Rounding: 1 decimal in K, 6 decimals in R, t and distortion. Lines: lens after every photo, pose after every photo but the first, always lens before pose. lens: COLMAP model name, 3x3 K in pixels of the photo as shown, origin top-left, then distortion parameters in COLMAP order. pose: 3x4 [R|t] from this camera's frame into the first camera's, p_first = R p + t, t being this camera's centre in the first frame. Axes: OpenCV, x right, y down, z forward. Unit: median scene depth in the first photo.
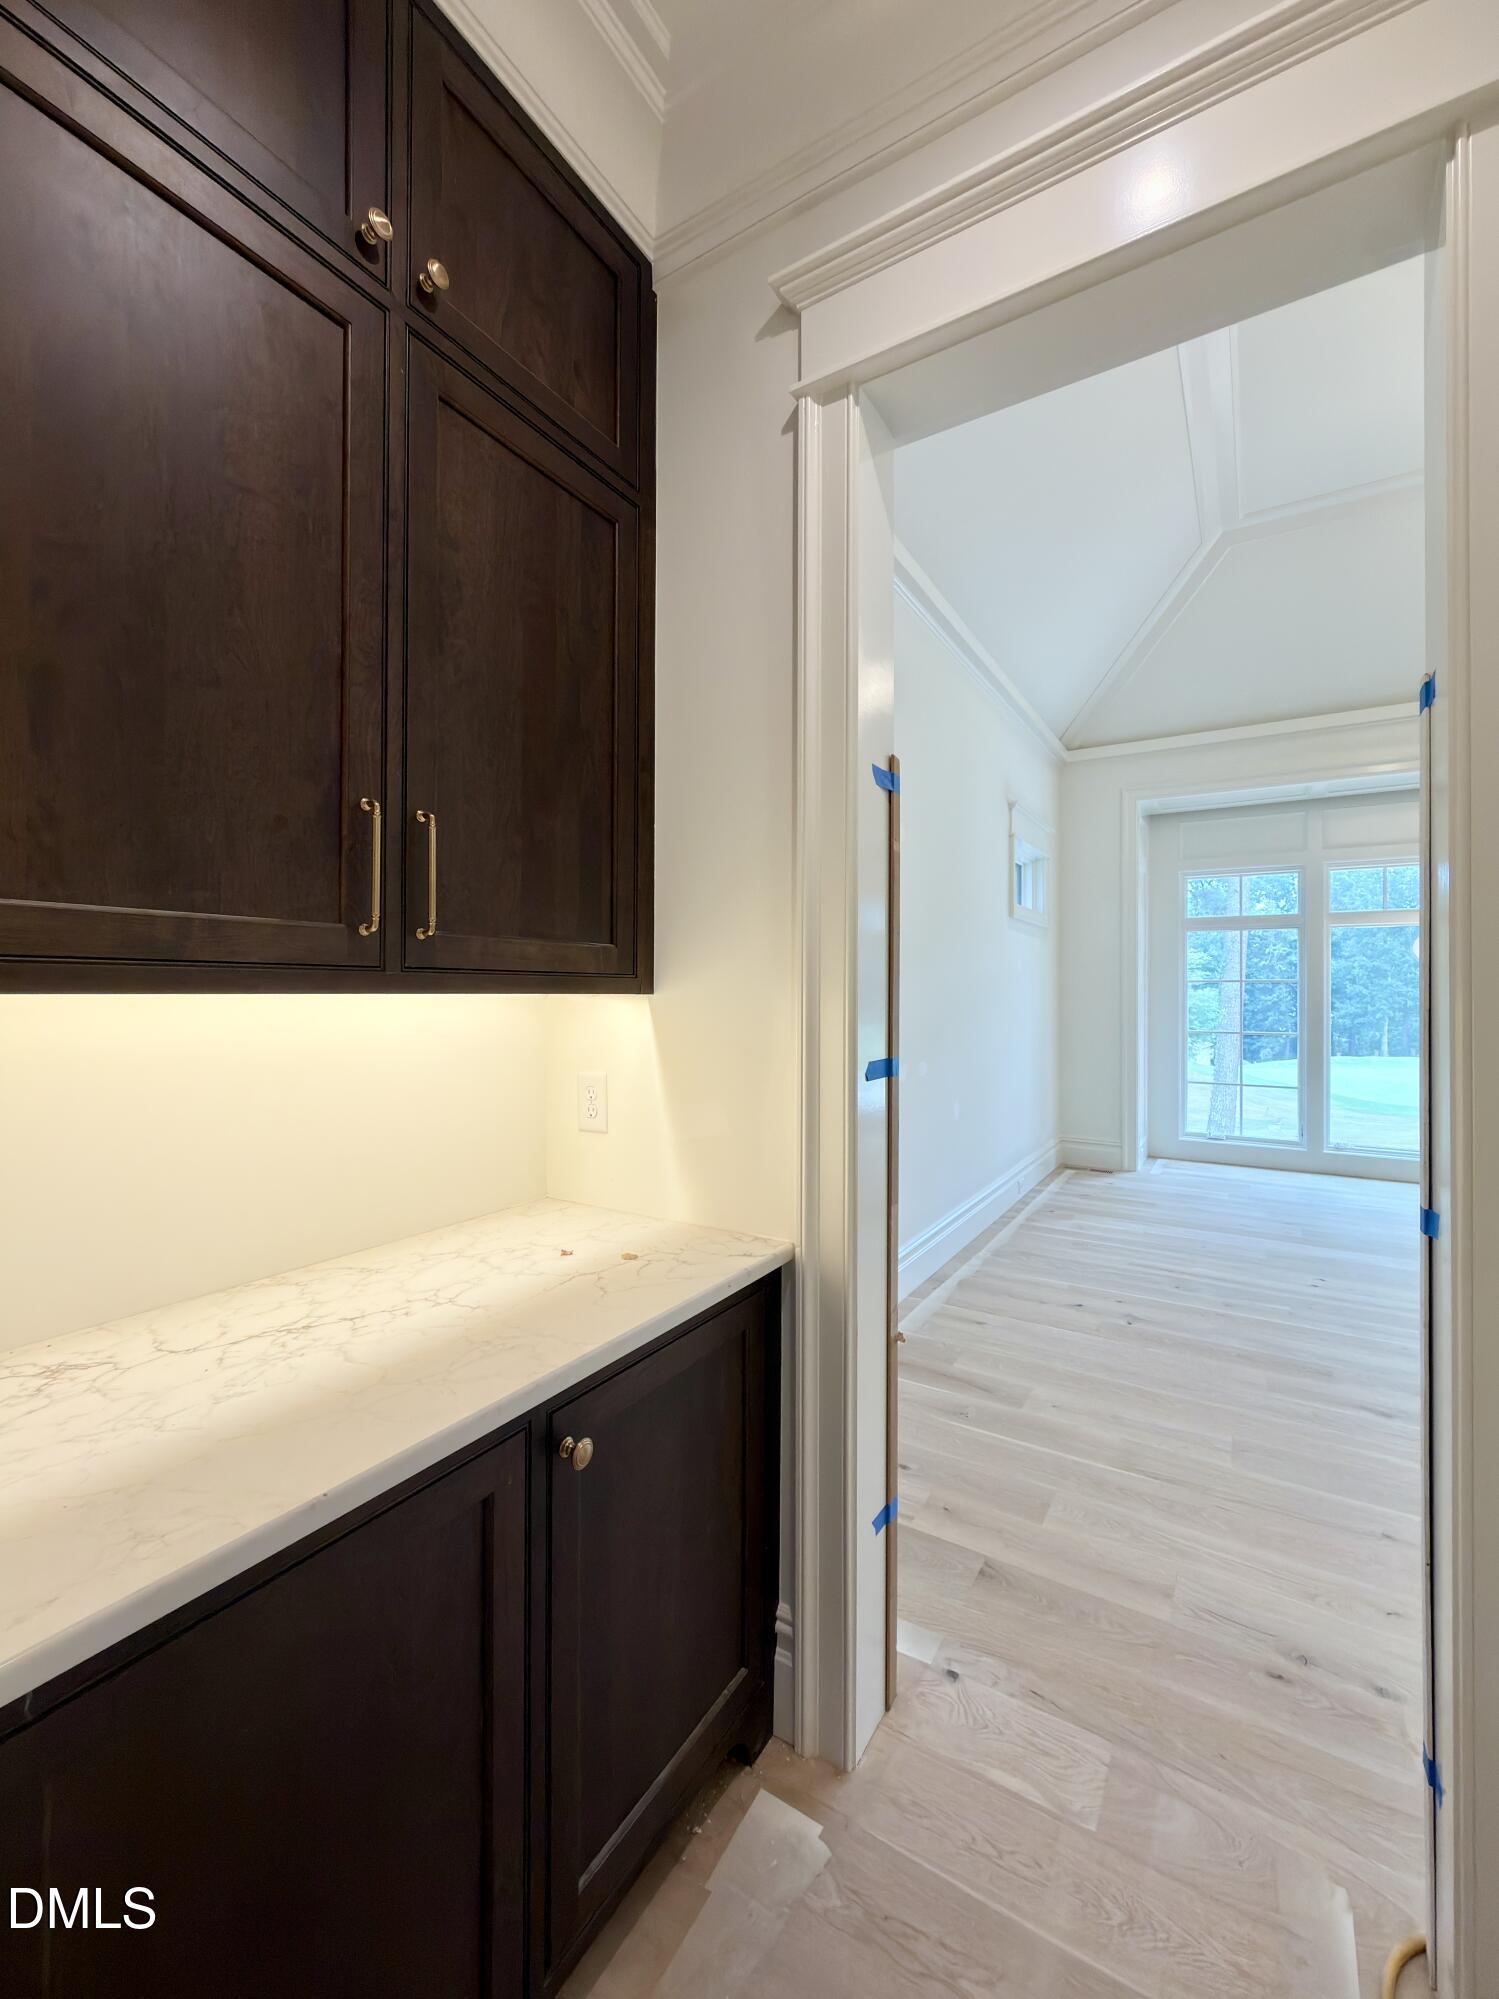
lens RADIAL K [[797.2, 0, 749.5], [0, 797.2, 999.5], [0, 0, 1]] dist [-0.000598, -0.000615]
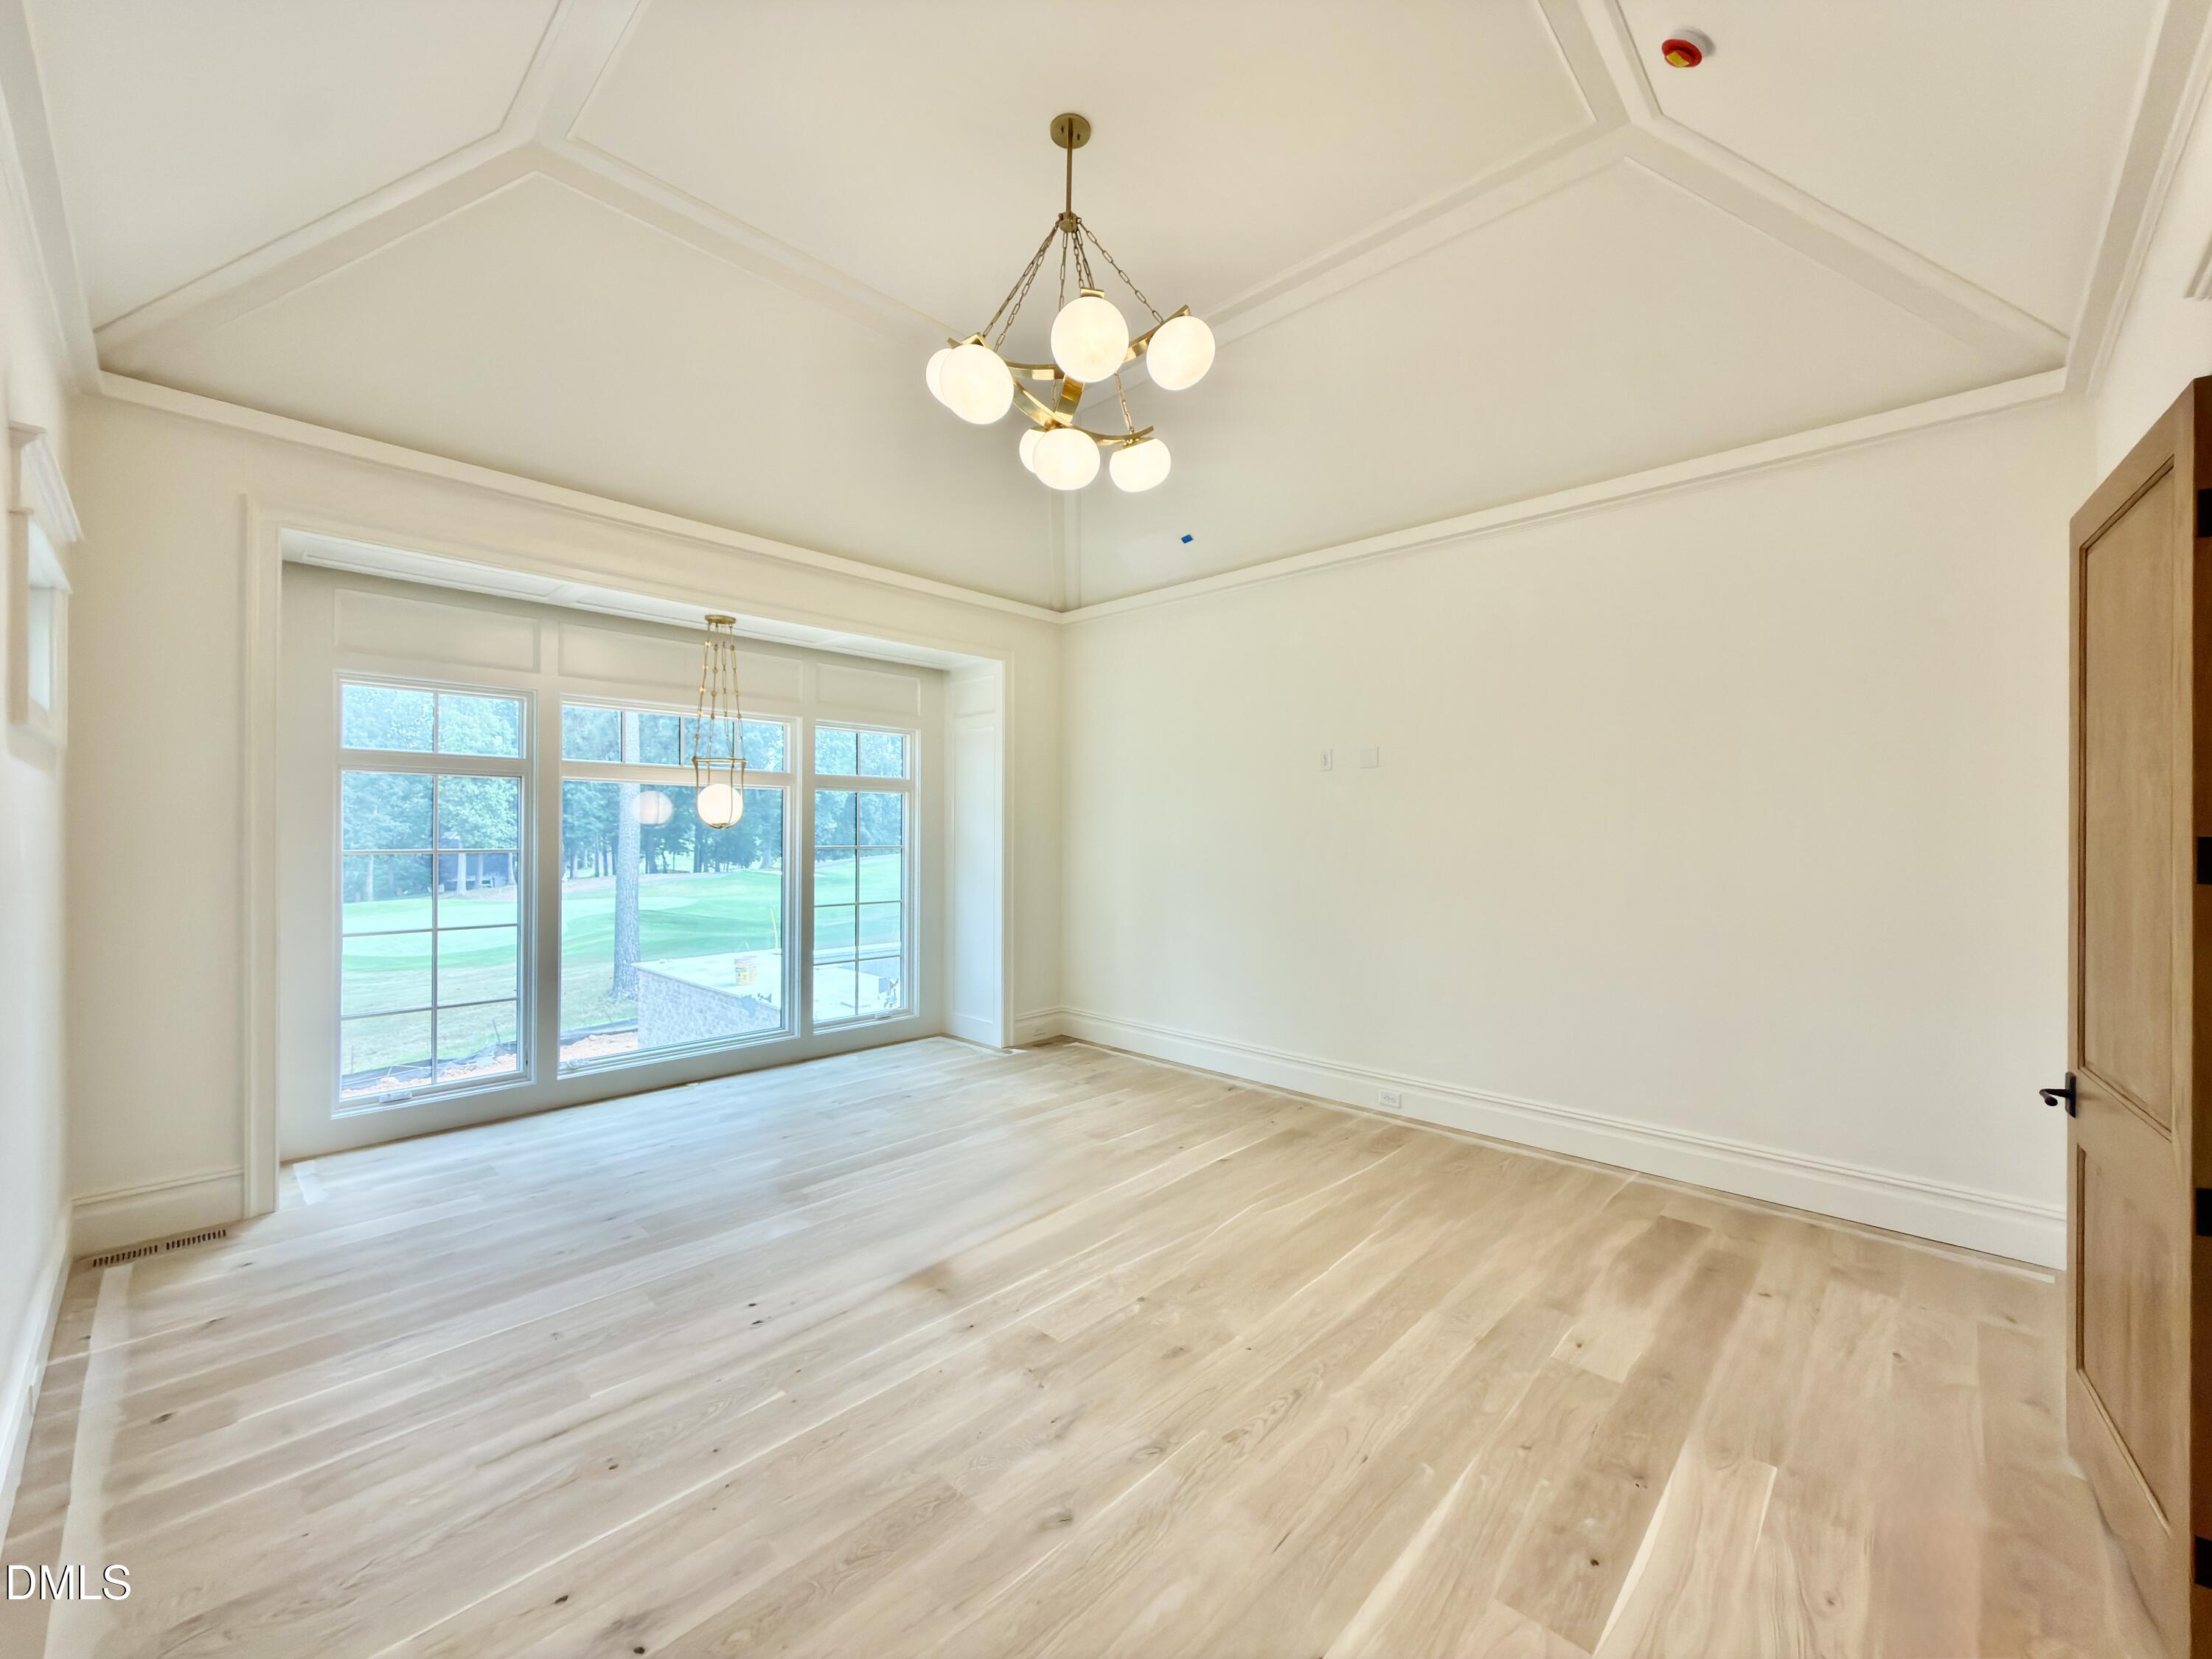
lens RADIAL K [[882.1, 0, 1106.0], [0, 882.1, 829.5], [0, 0, 1]] dist [-0.000598, -0.000615]
pose [[0.201057, -0.001881, 0.979578, 0.020137], [0.008232, 0.999966, 0.000231, -0.053516], [-0.979545, 0.008017, 0.201065, 0.455553]]
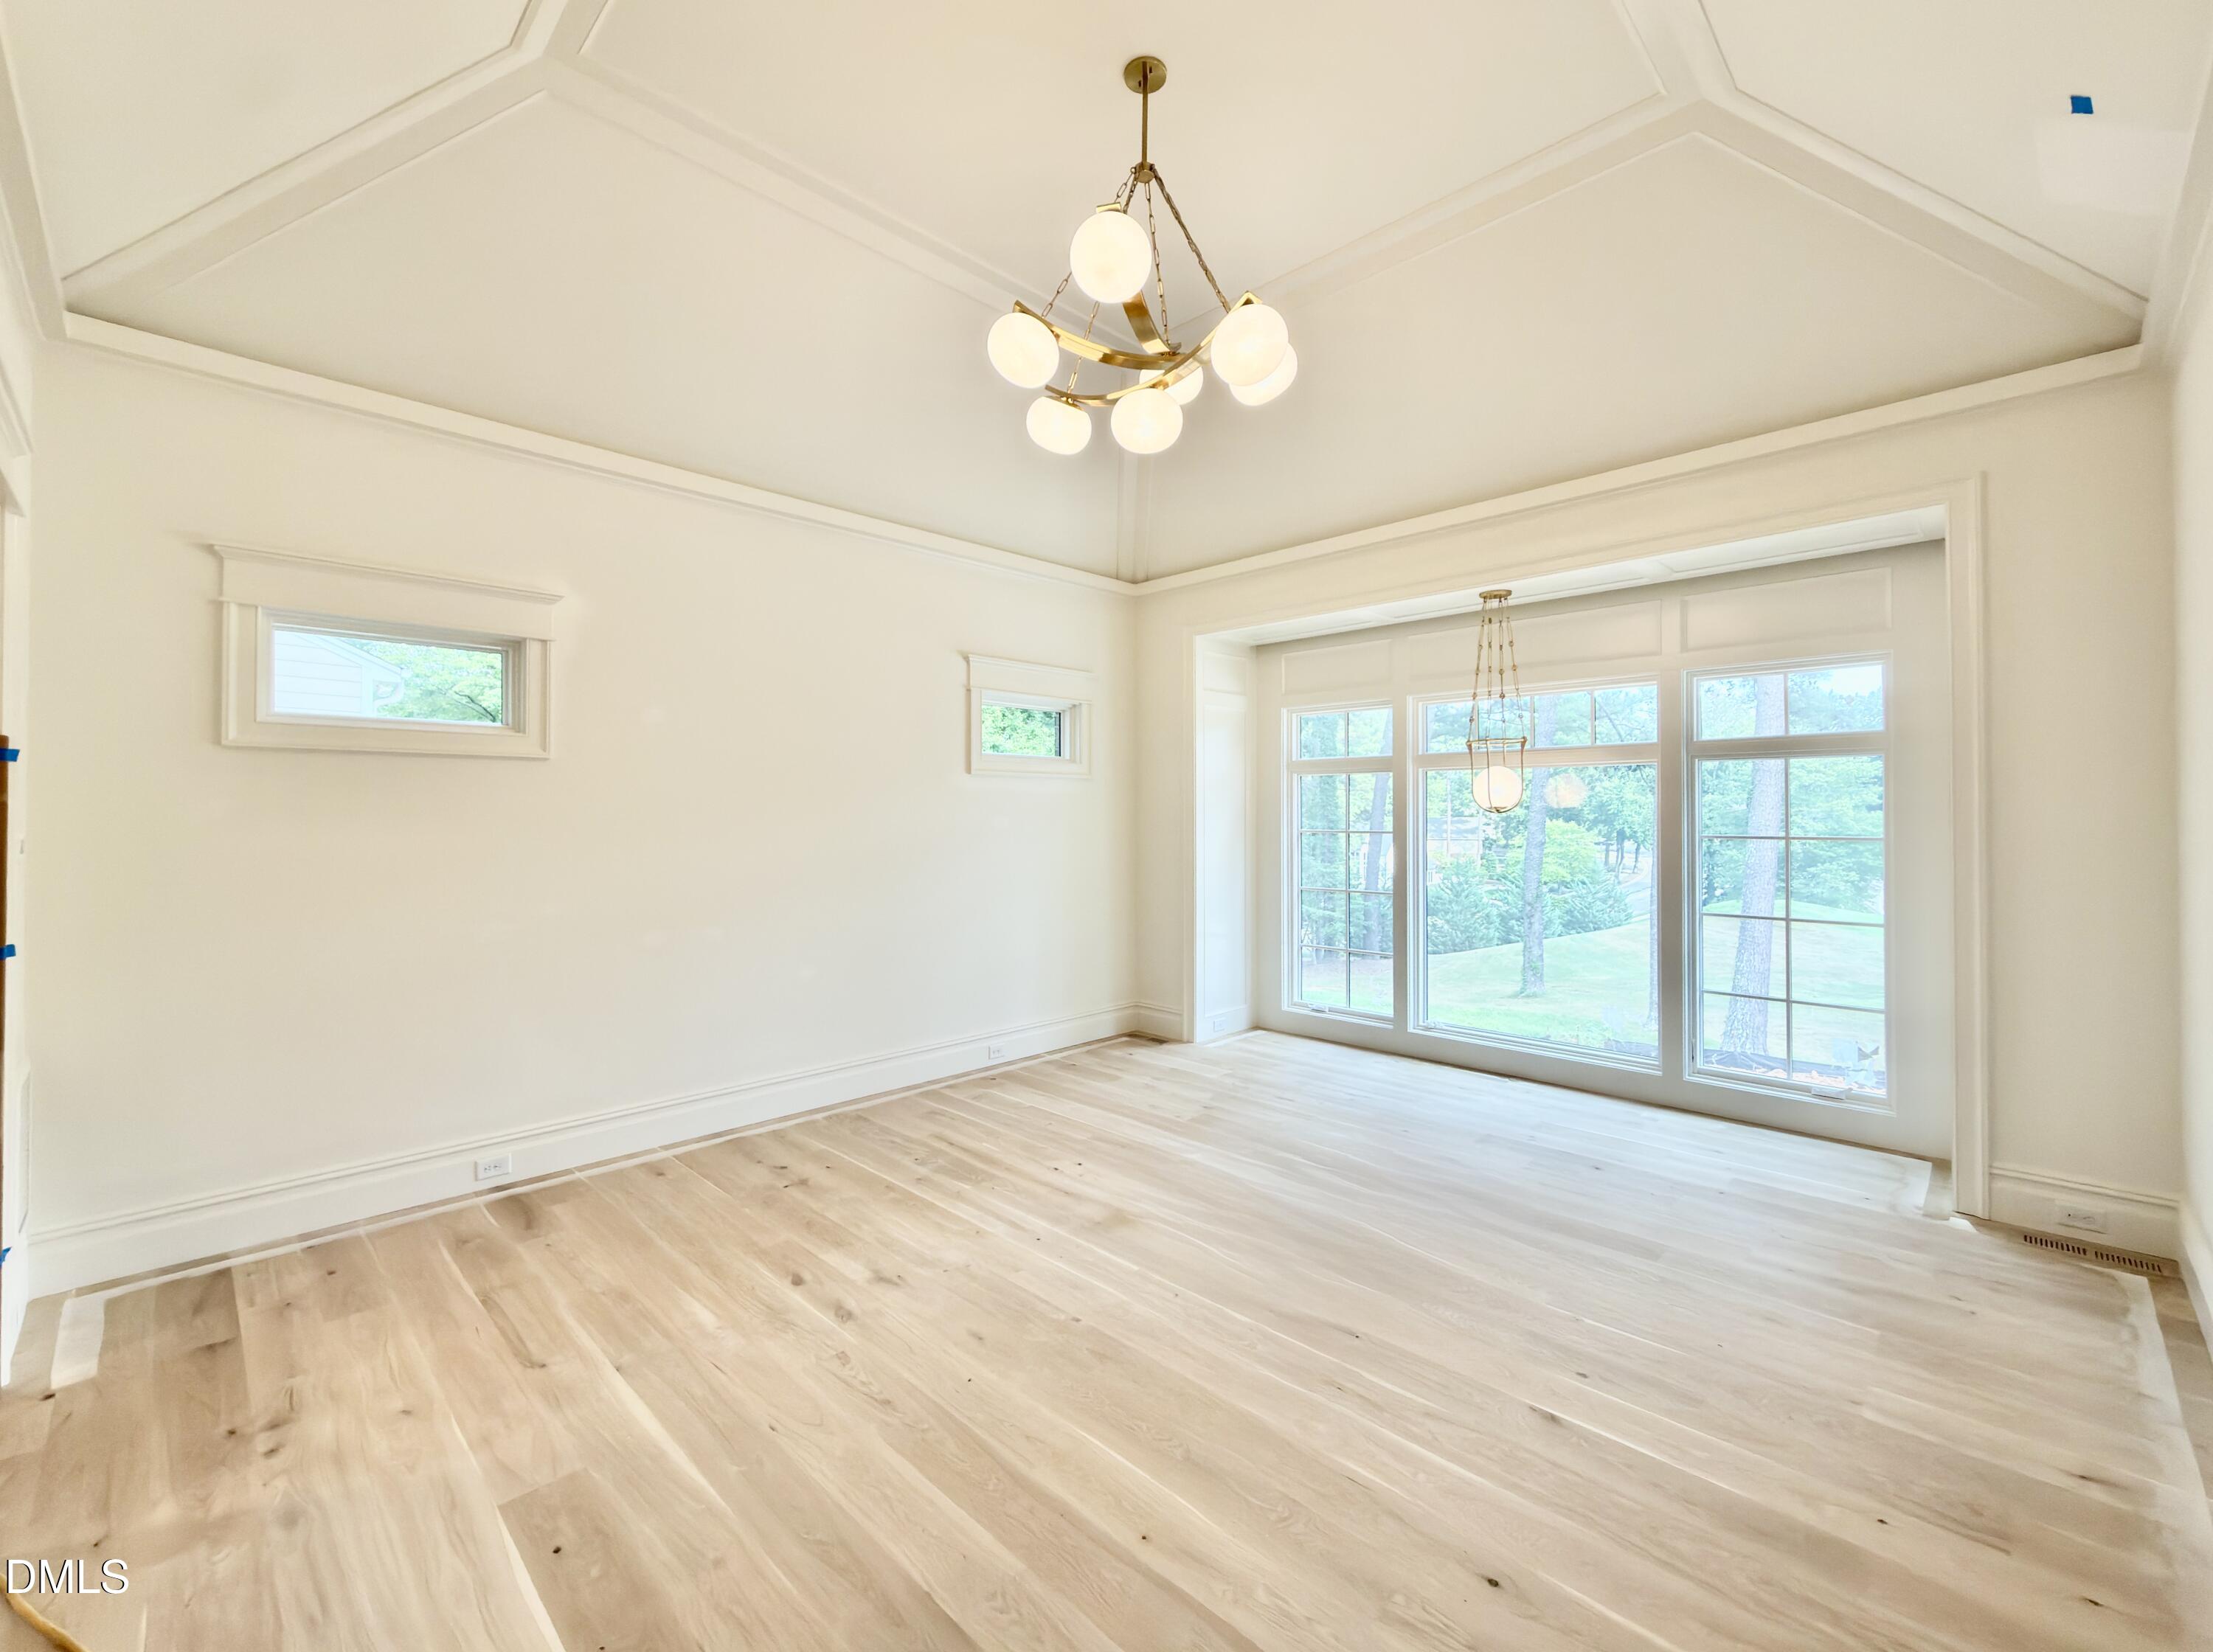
lens RADIAL K [[896.4, 0, 1066.6], [0, 896.4, 814.1], [0, 0, 1]] dist [-0.002282, -0.000204]
pose [[0.974613, -0.006948, -0.223790, 0.800748], [0.003932, 0.999895, -0.013916, -0.043829], [0.223863, 0.012683, 0.974538, -0.042701]]
